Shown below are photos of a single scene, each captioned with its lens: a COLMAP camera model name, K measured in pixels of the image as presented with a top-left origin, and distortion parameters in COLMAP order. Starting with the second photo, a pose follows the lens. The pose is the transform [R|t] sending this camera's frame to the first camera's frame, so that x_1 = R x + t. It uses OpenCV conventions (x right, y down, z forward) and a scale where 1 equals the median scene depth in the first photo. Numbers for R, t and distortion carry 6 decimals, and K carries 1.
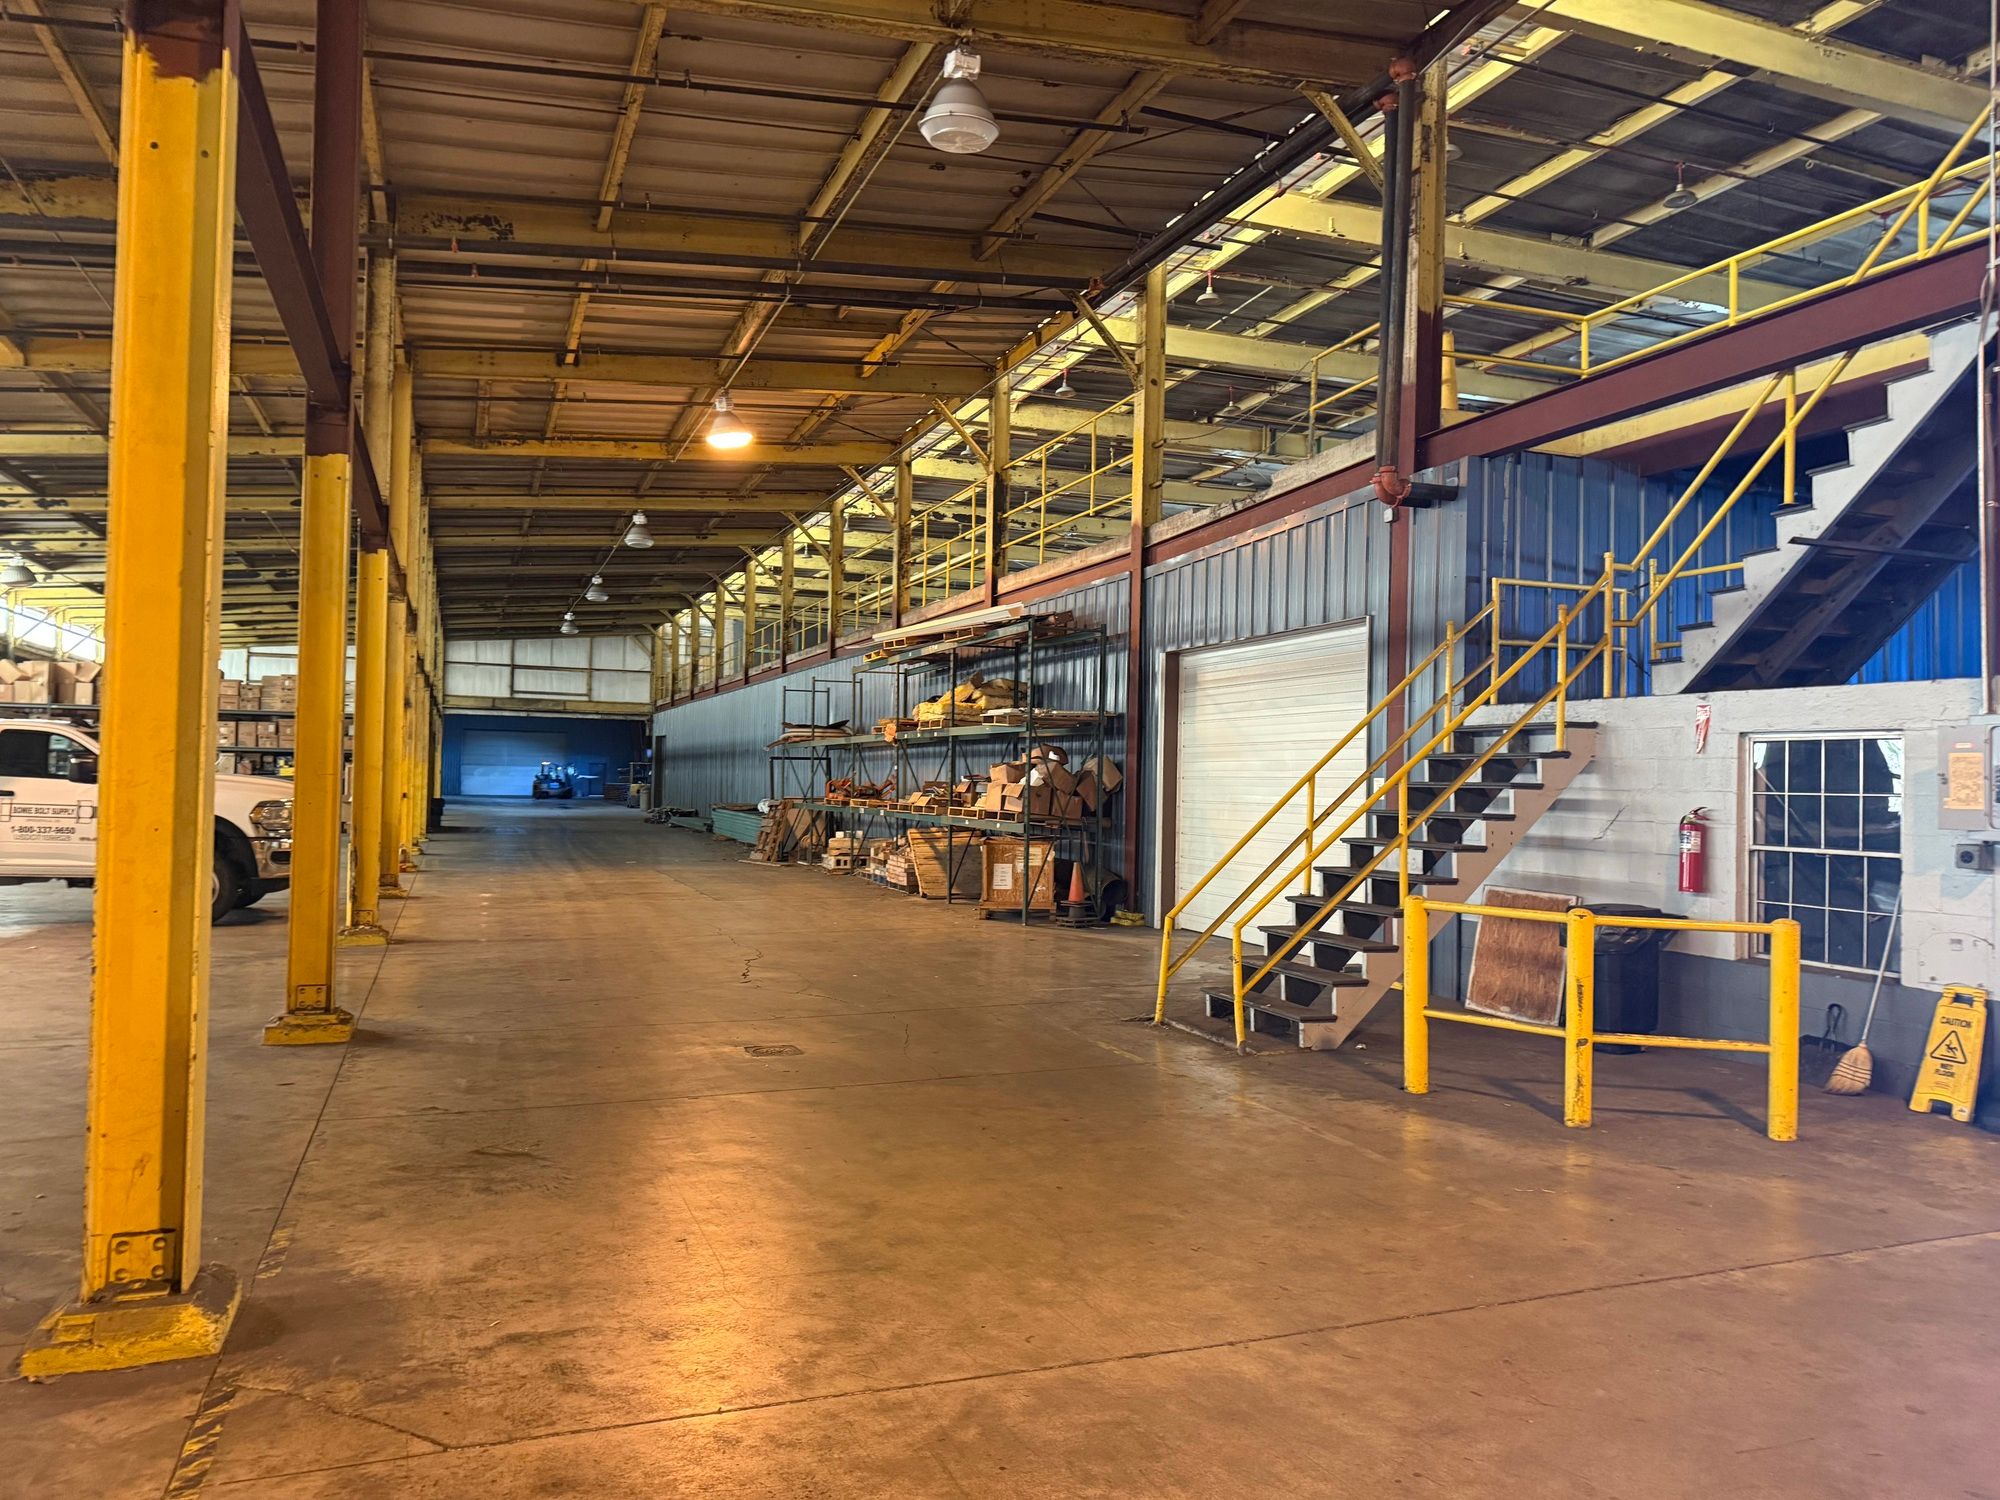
lens RADIAL K [[1471.5, 0, 1007.5], [0, 1471.5, 747.2], [0, 0, 1]] dist [0.054623, -0.080471]
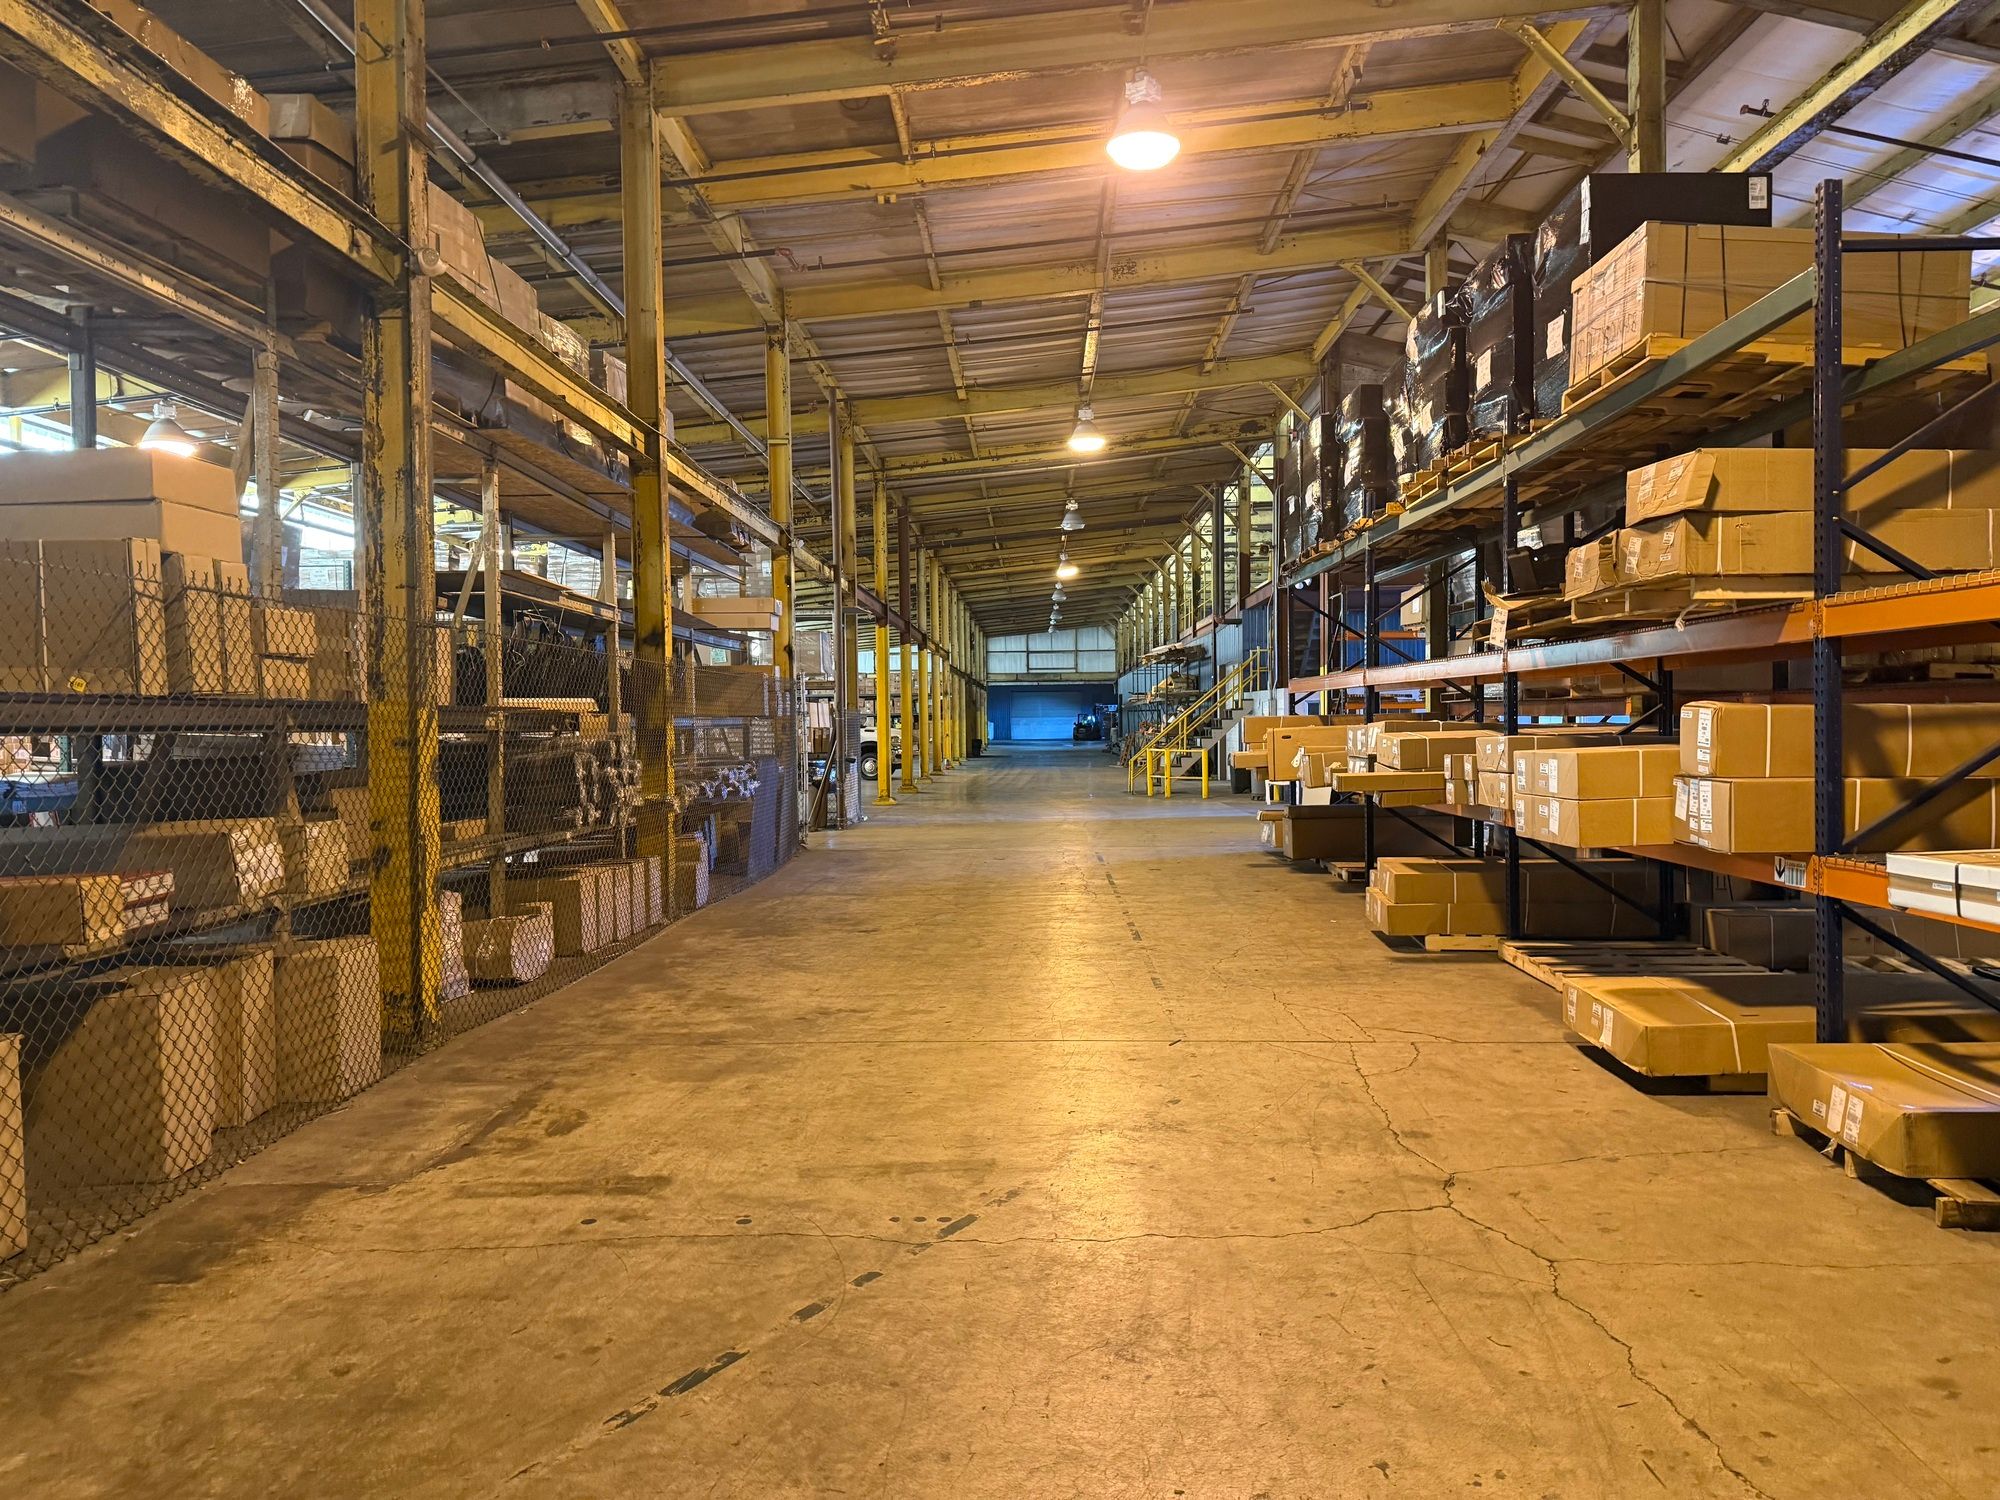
lens RADIAL K [[1471.5, 0, 1007.5], [0, 1471.5, 747.2], [0, 0, 1]] dist [0.054623, -0.080471]
pose [[0.921726, -0.029253, -0.386738, 0.222422], [0.045205, 0.998458, 0.032215, -0.006982], [0.385199, -0.047176, 0.921627, -0.392763]]
